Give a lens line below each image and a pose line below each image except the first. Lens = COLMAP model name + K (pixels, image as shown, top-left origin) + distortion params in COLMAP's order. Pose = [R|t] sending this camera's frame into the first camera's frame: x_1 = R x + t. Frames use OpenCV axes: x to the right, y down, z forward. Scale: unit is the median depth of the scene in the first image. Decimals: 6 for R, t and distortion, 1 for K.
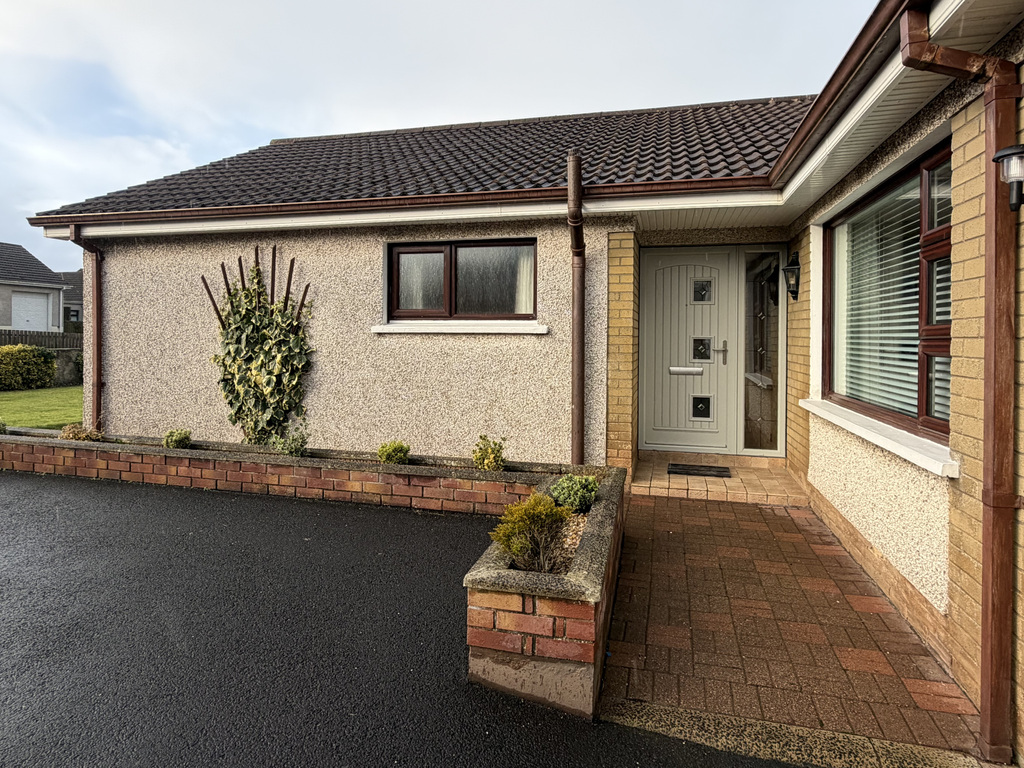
lens RADIAL K [[617.2, 0, 512.5], [0, 617.2, 367.0], [0, 0, 1]] dist [-0.001447, -0.000041]
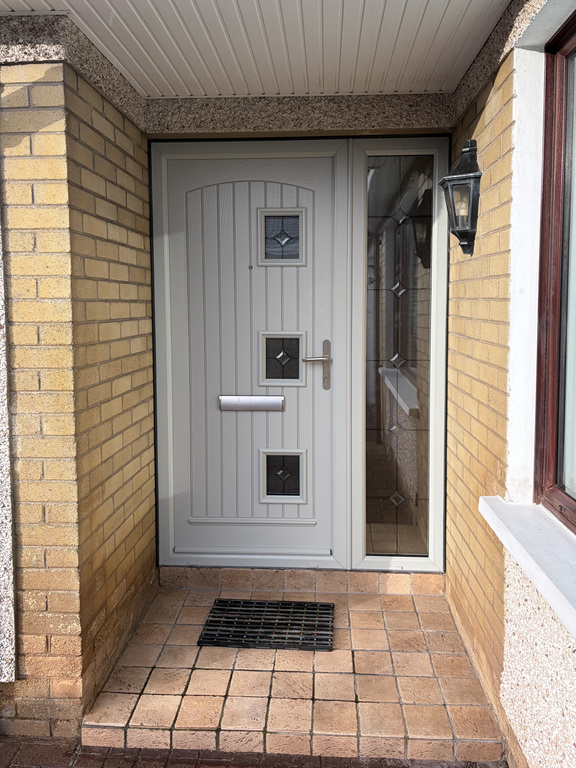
lens RADIAL K [[589.5, 0, 288.0], [0, 589.5, 382.9], [0, 0, 1]] dist [0.059270, -0.058497]
pose [[0.984706, -0.033472, 0.170976, 0.234472], [0.018752, 0.996032, 0.086995, -0.050881], [-0.173210, -0.082459, 0.981427, 0.547033]]
